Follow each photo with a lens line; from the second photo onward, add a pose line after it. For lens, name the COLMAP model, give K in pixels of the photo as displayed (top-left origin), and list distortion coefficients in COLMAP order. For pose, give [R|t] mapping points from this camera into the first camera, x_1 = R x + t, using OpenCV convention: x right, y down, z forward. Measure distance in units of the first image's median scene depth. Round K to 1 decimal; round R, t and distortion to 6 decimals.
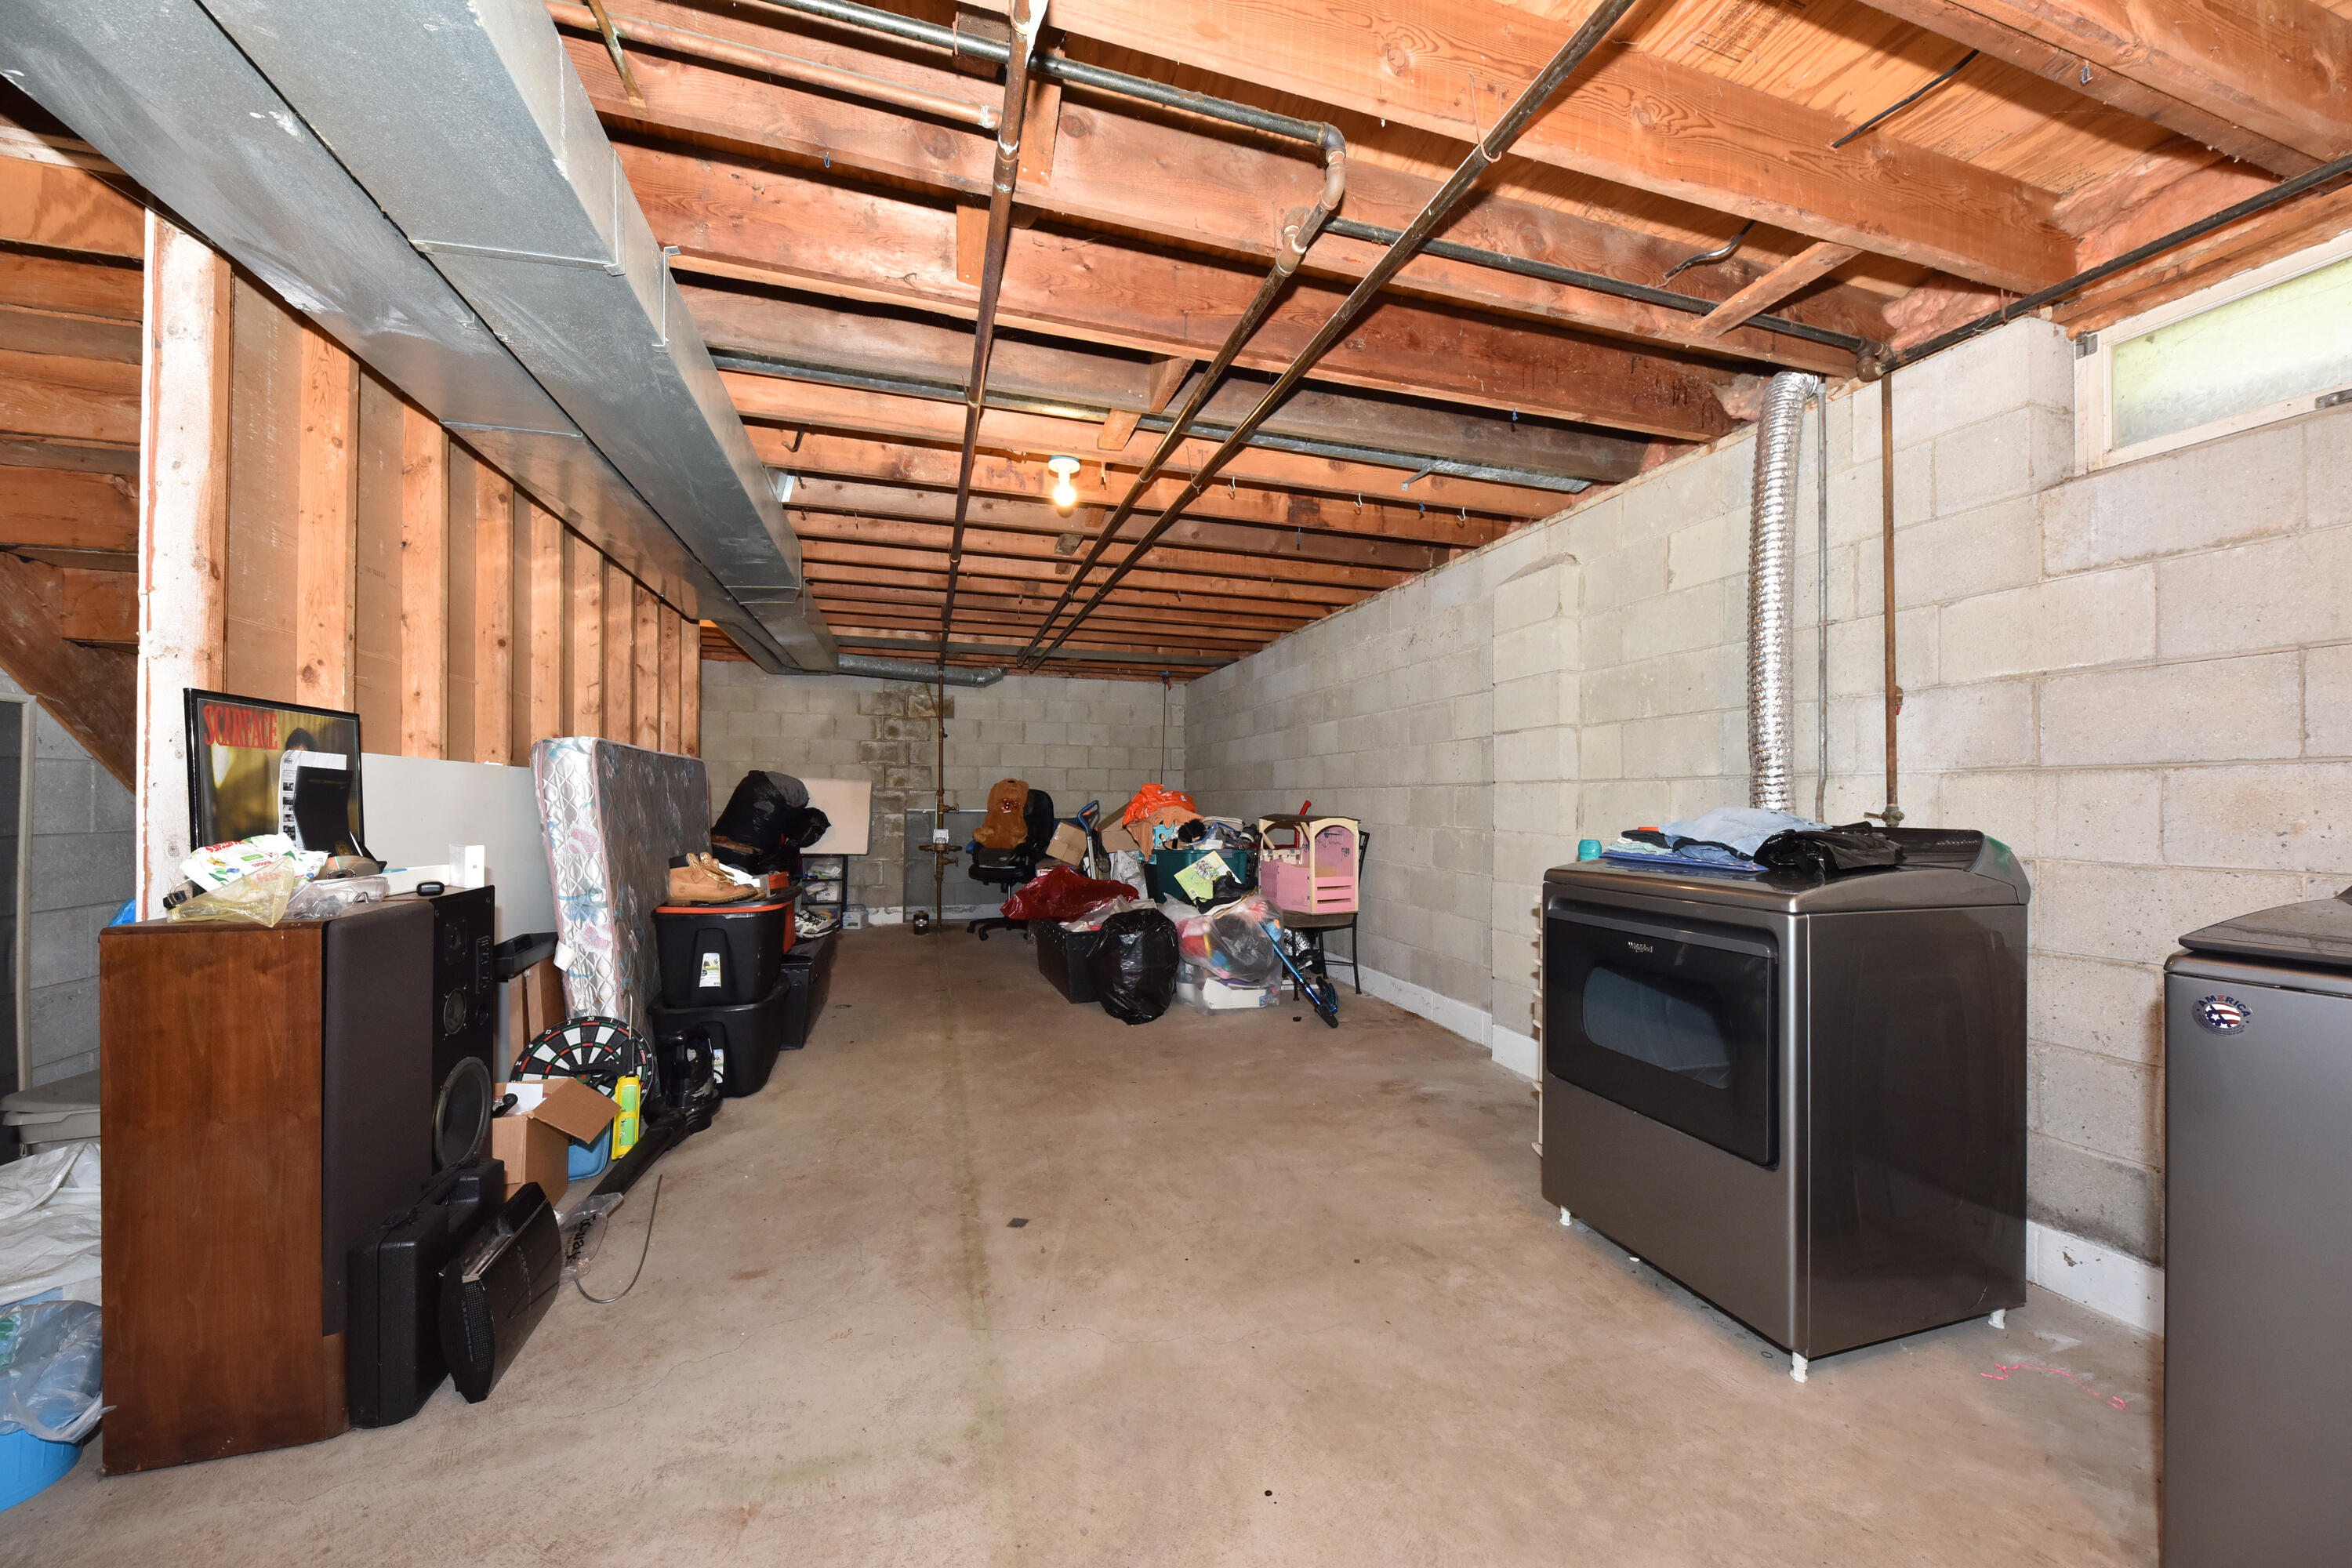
lens RADIAL K [[844.9, 0, 1182.0], [0, 844.9, 803.7], [0, 0, 1]] dist [0.006659, -0.004872]
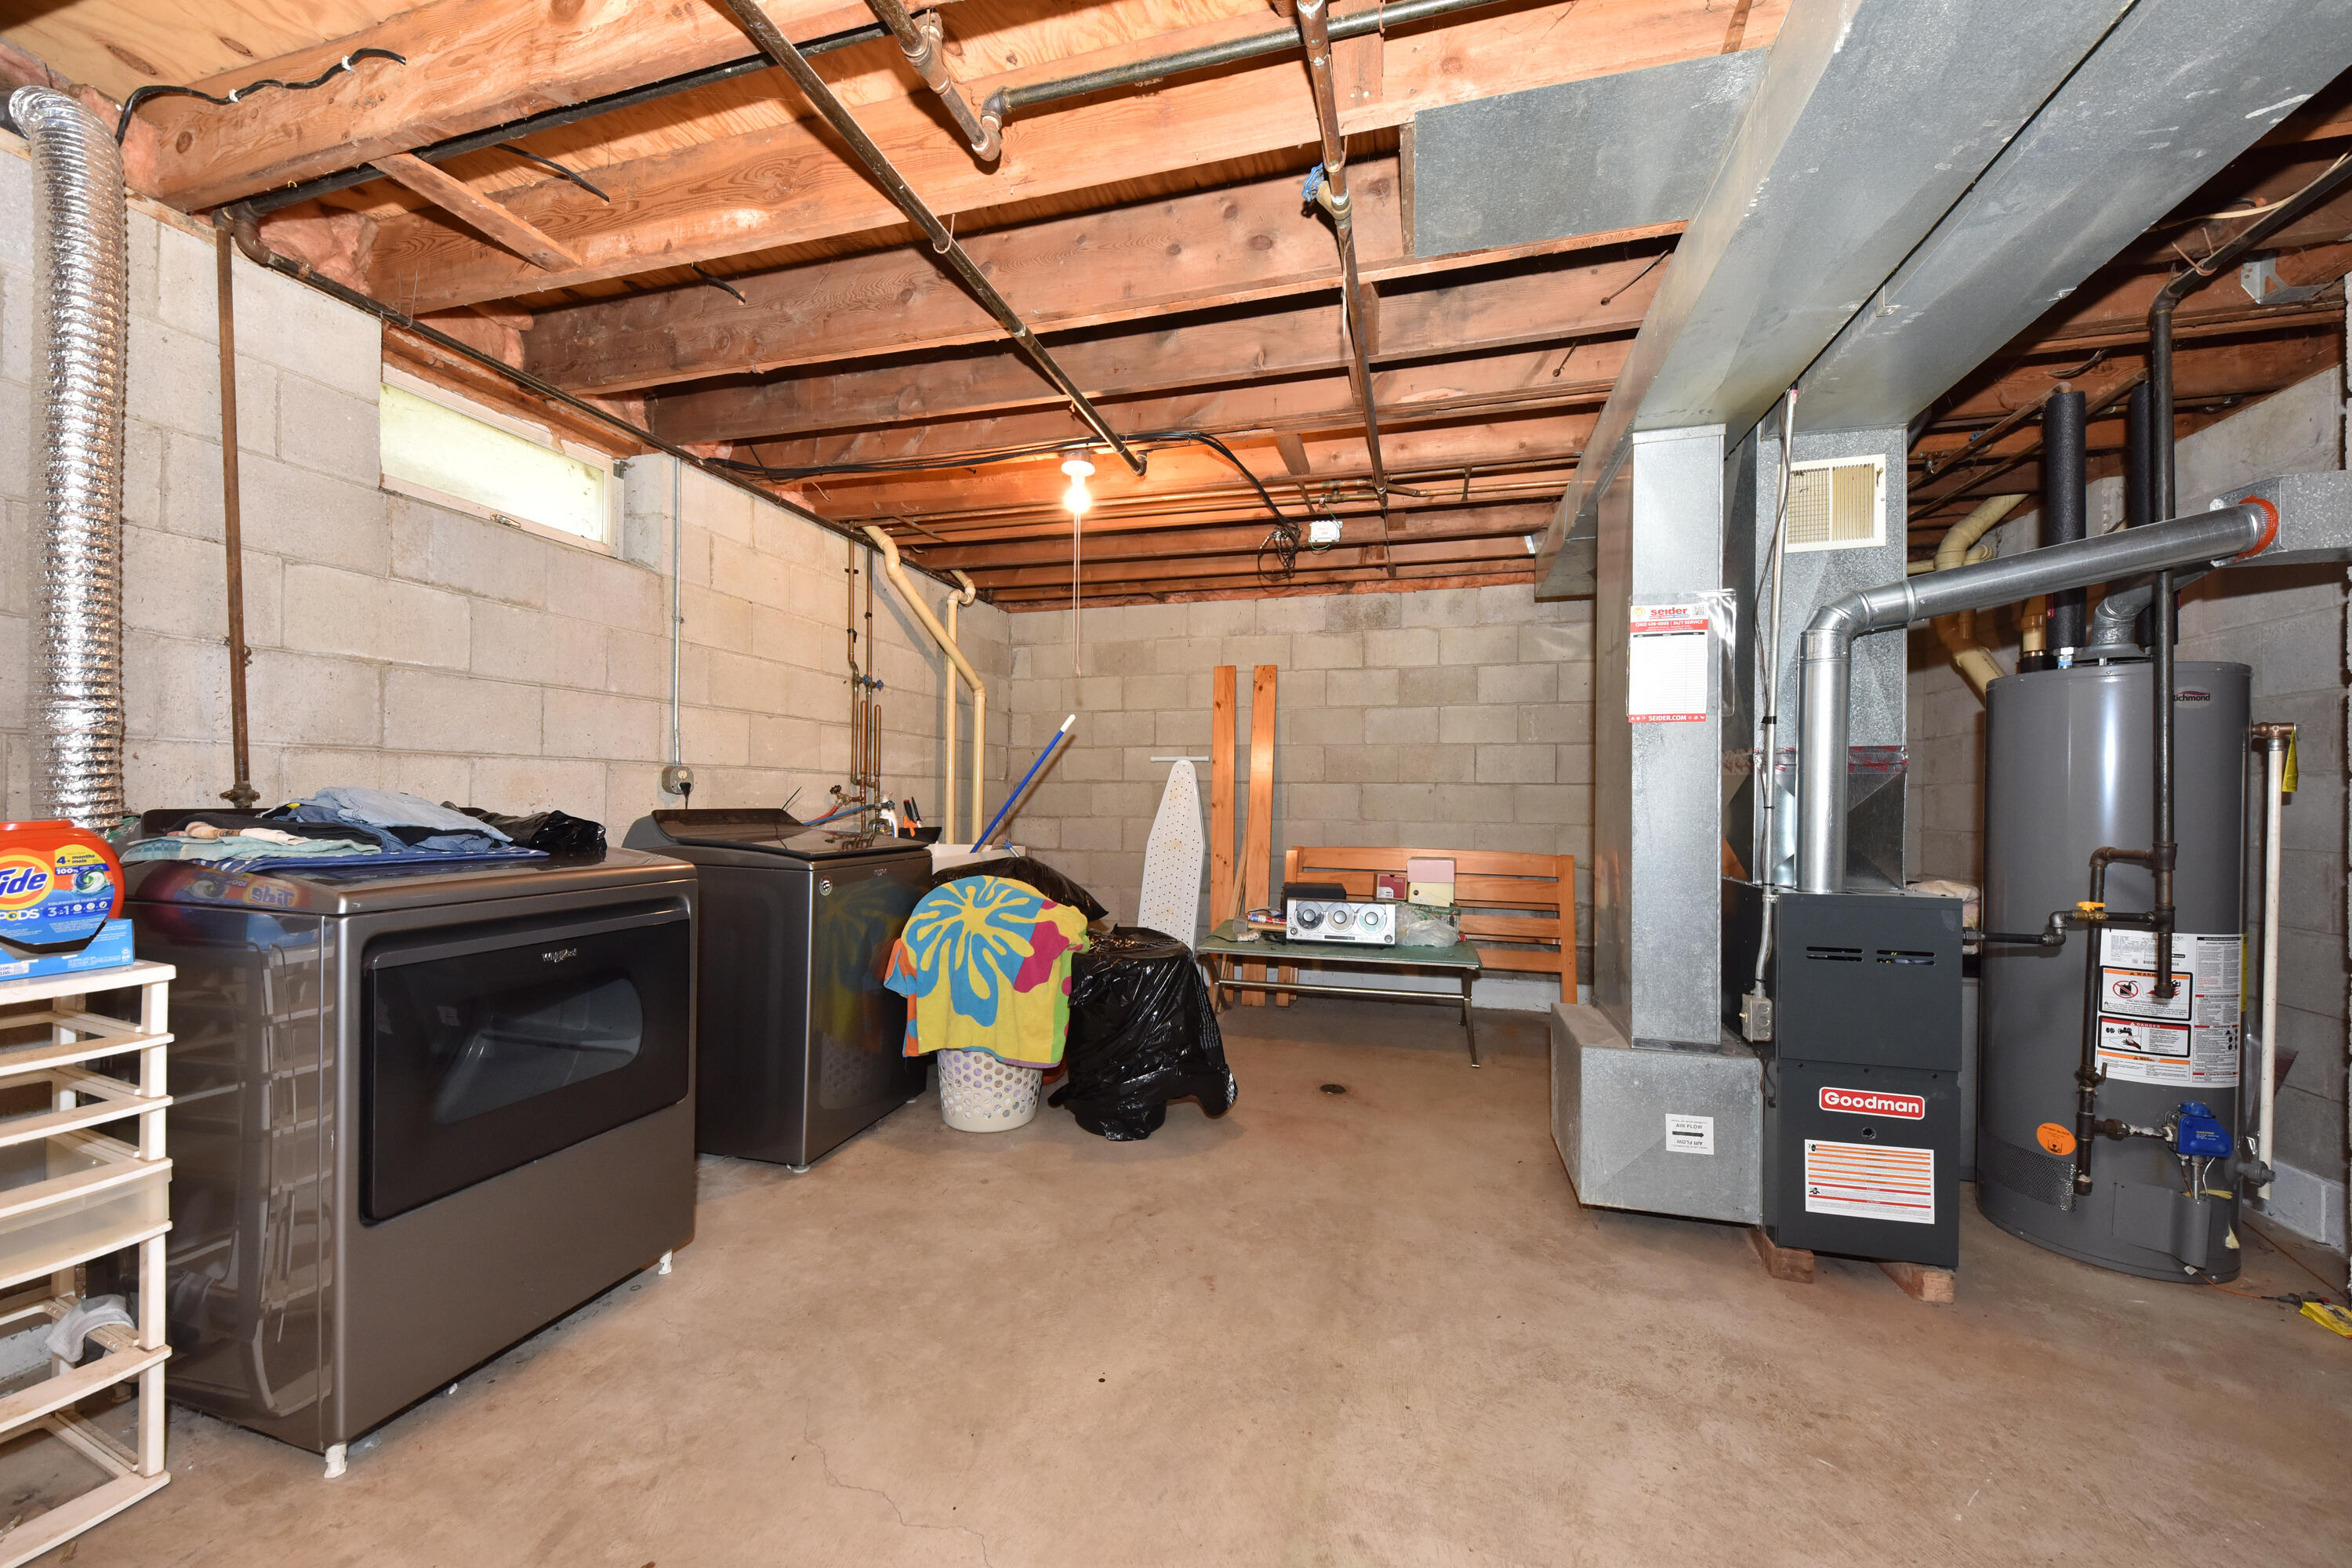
lens RADIAL K [[844.9, 0, 1185.2], [0, 844.9, 791.1], [0, 0, 1]] dist [0.006659, -0.004872]
pose [[-0.840944, -0.011231, 0.541005, -0.431807], [-0.016738, 0.999846, -0.005261, -0.000344], [-0.540863, -0.013480, -0.841003, 1.344316]]
